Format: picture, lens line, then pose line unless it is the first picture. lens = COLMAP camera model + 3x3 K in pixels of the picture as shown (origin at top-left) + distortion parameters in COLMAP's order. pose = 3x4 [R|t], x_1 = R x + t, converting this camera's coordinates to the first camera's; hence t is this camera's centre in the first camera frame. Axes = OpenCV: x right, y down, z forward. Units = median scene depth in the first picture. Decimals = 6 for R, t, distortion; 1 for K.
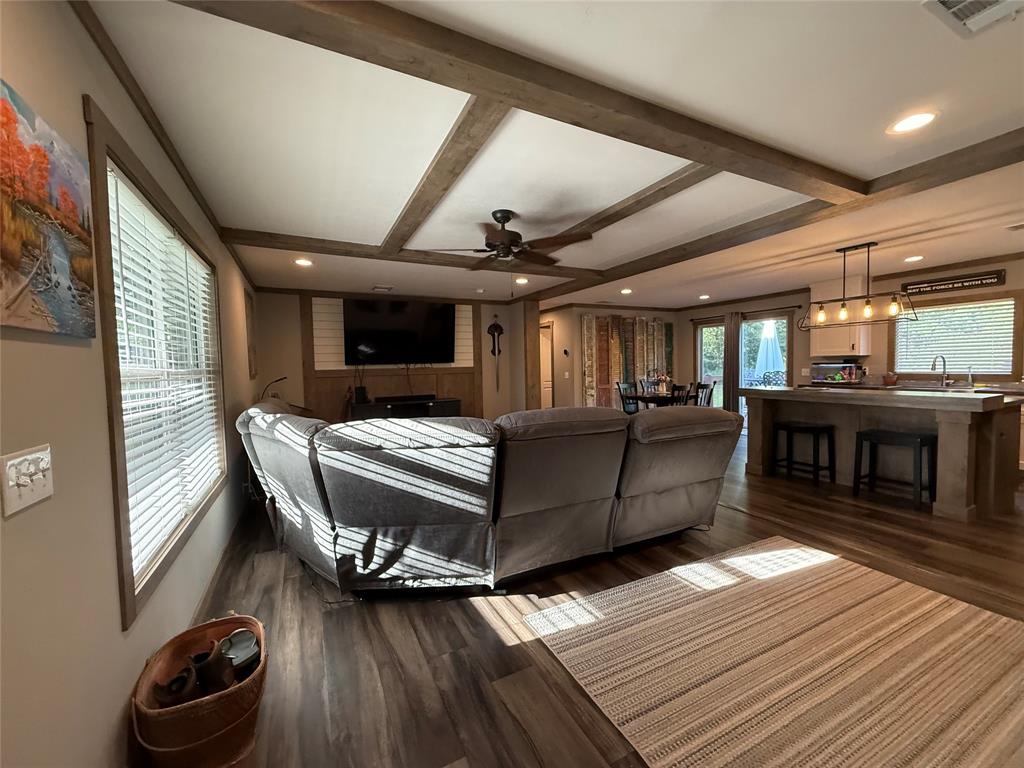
lens RADIAL K [[406.7, 0, 514.6], [0, 406.7, 383.4], [0, 0, 1]] dist [0.001570, -0.000073]
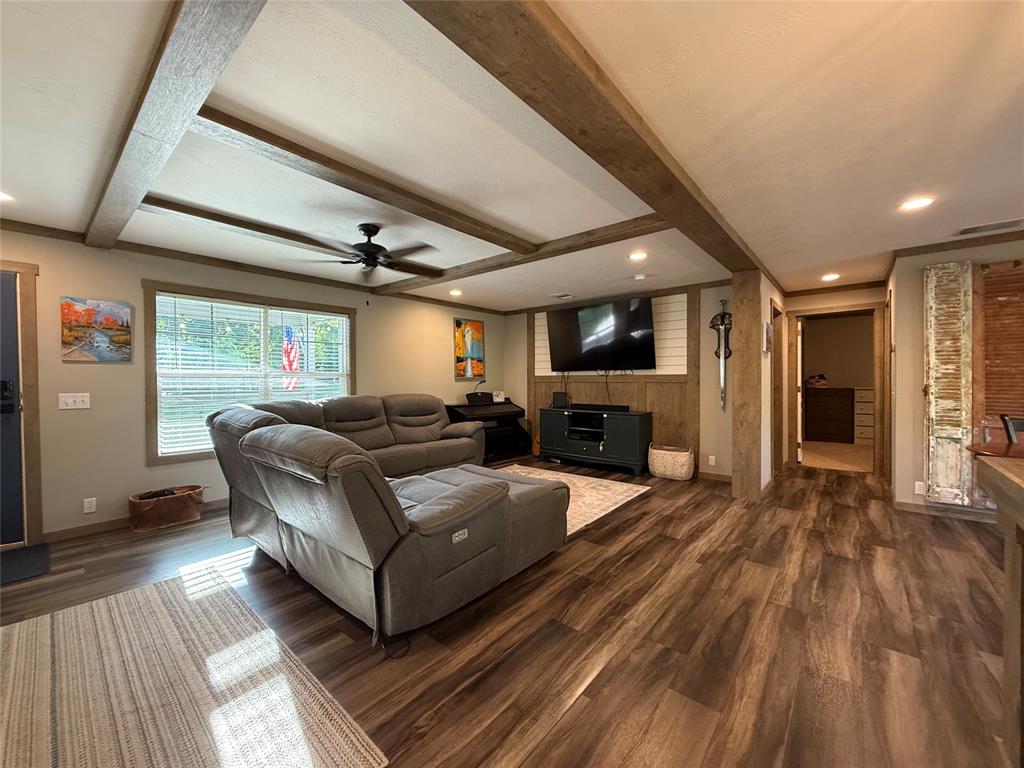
lens RADIAL K [[406.7, 0, 511.0], [0, 406.7, 383.9], [0, 0, 1]] dist [0.001570, -0.000073]
pose [[0.387205, 0.031643, -0.921450, 0.479381], [-0.044937, 0.998871, 0.015418, -0.020416], [0.920898, 0.035437, 0.388190, 0.413624]]
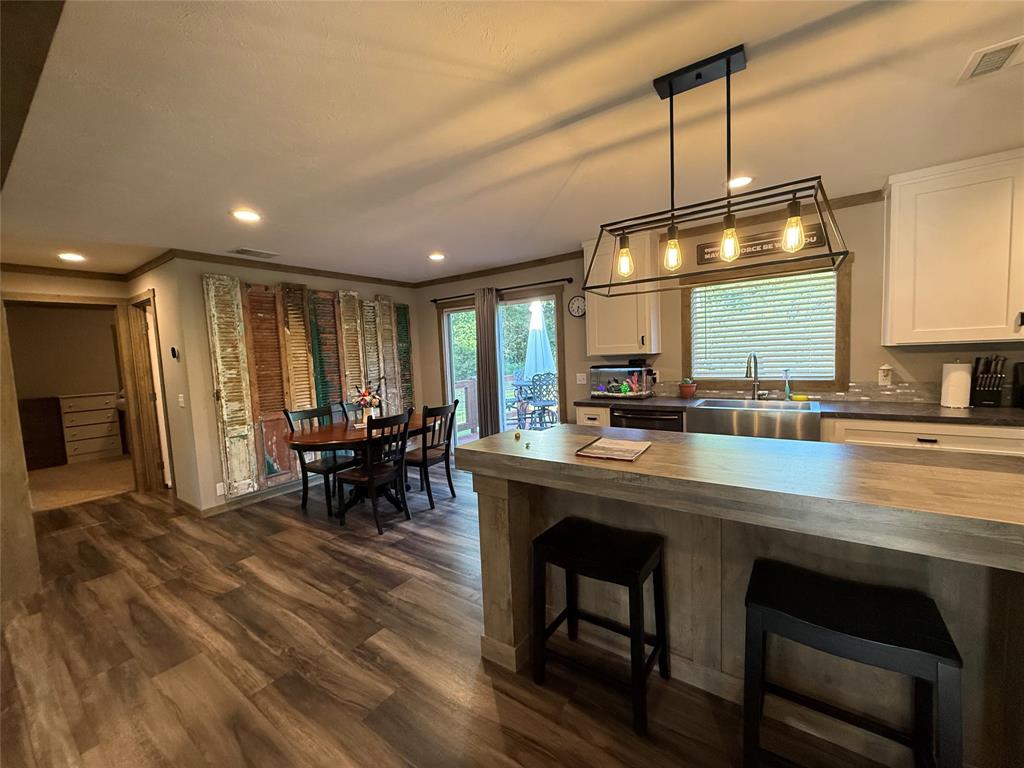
lens RADIAL K [[406.7, 0, 511.7], [0, 406.7, 384.1], [0, 0, 1]] dist [0.001570, -0.000073]
pose [[0.888167, -0.050063, 0.456786, 0.299089], [0.044167, 0.998746, 0.023583, -0.038820], [-0.457394, -0.000771, 0.889264, 0.446048]]
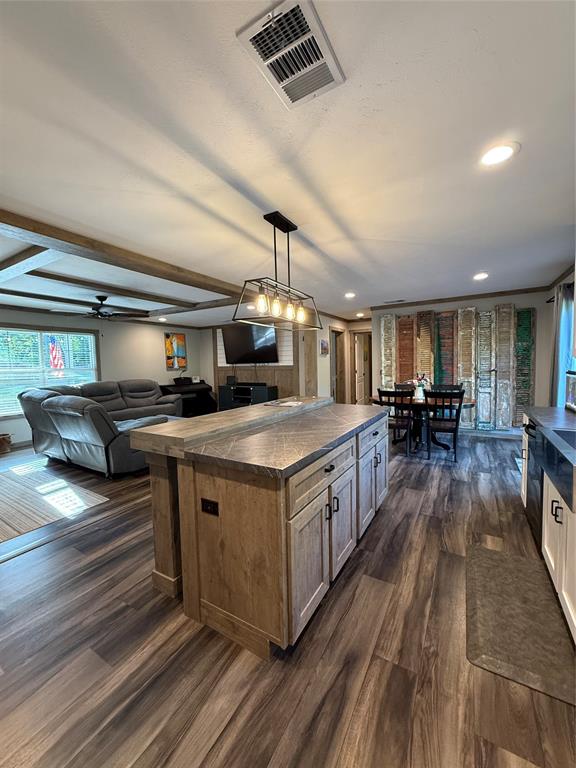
lens RADIAL K [[305.0, 0, 288.0], [0, 305.0, 383.1], [0, 0, 1]] dist [0.001570, -0.000073]
pose [[0.535394, 0.066507, -0.841980, 0.802148], [-0.027845, 0.997743, 0.061105, -0.044021], [0.844143, -0.009270, 0.536037, 0.423553]]
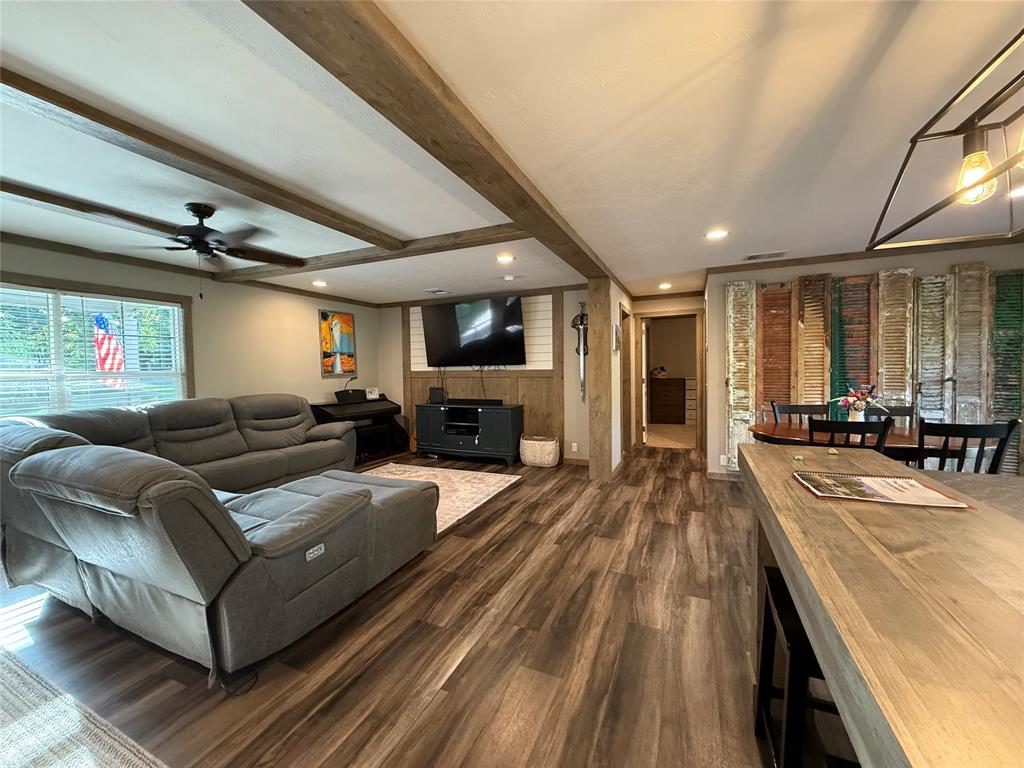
lens RADIAL K [[406.7, 0, 510.2], [0, 406.7, 384.0], [0, 0, 1]] dist [0.001570, -0.000073]
pose [[0.627595, 0.043384, -0.777330, 0.494280], [-0.034341, 0.999017, 0.028031, -0.032468], [0.777782, 0.009102, 0.628468, 0.425091]]
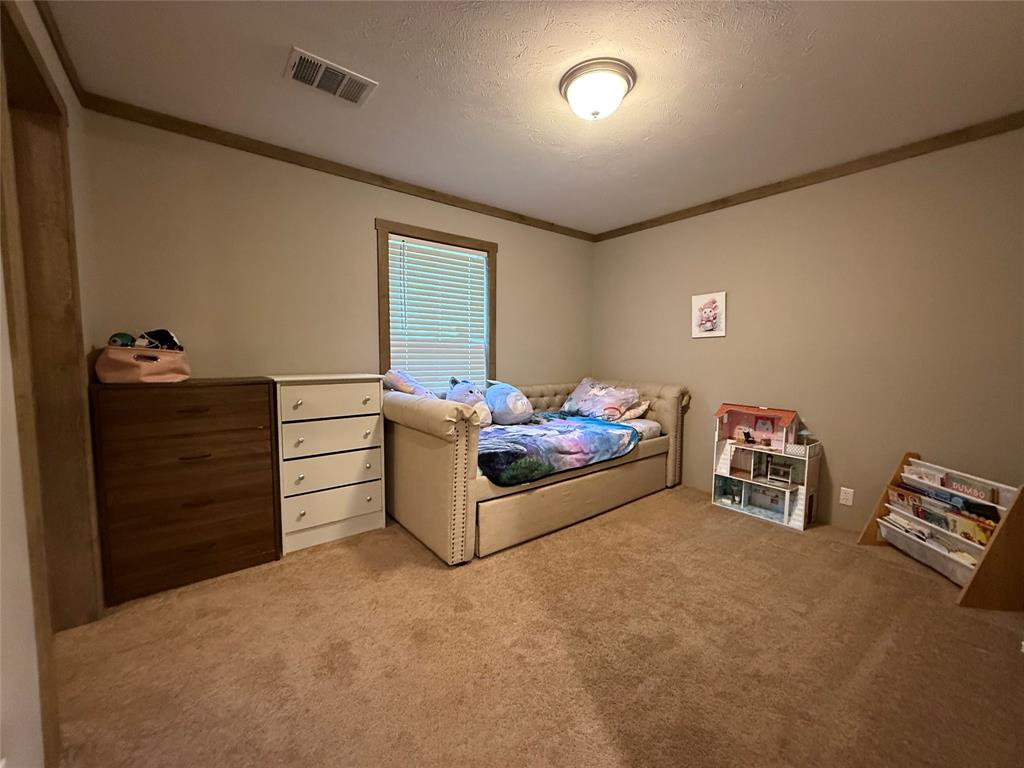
lens RADIAL K [[406.7, 0, 517.4], [0, 406.7, 383.2], [0, 0, 1]] dist [0.001570, -0.000073]
pose [[0.977167, 0.013696, 0.212031, -0.054630], [-0.019379, 0.999506, 0.024750, -0.042421], [-0.211587, -0.028294, 0.976950, 1.329847]]
